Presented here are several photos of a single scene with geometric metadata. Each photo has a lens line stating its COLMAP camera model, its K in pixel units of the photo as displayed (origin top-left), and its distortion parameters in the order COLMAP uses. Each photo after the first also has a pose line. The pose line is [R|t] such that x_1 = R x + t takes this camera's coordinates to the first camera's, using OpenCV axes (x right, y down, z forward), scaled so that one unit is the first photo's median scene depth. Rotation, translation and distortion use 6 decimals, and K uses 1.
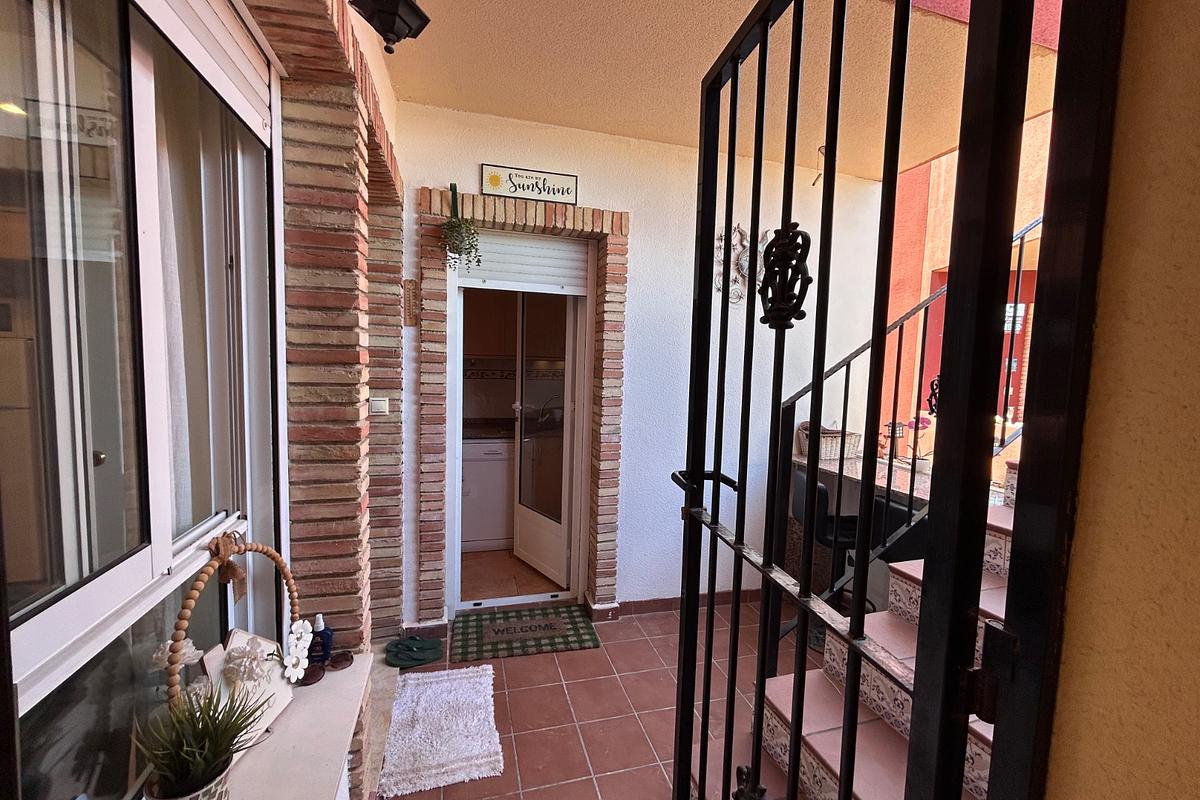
lens RADIAL K [[483.0, 0, 598.8], [0, 483.0, 398.2], [0, 0, 1]] dist [-0.005305, 0.004473]
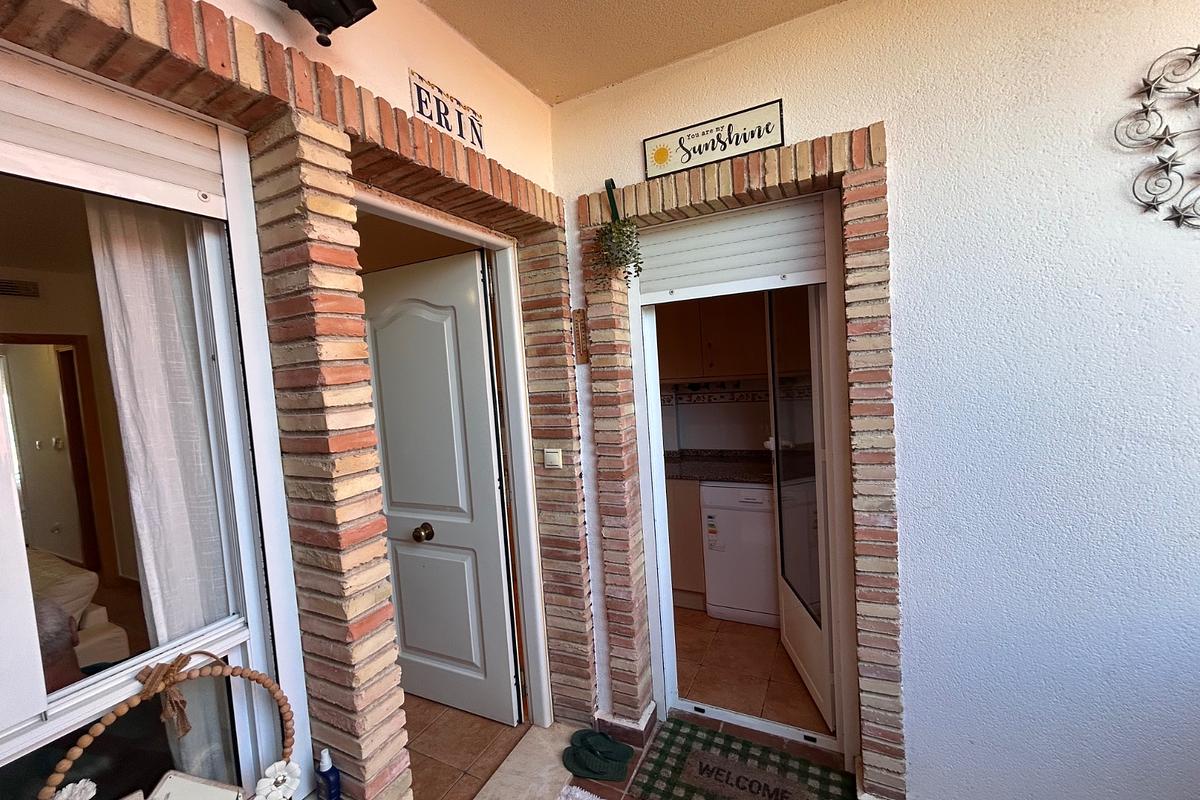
lens RADIAL K [[483.0, 0, 598.8], [0, 483.0, 398.2], [0, 0, 1]] dist [-0.005305, 0.004473]
pose [[0.735303, -0.039992, -0.676558, 0.192656], [0.037365, 0.999131, -0.018451, -0.068583], [0.676708, -0.011713, 0.736159, 0.376849]]
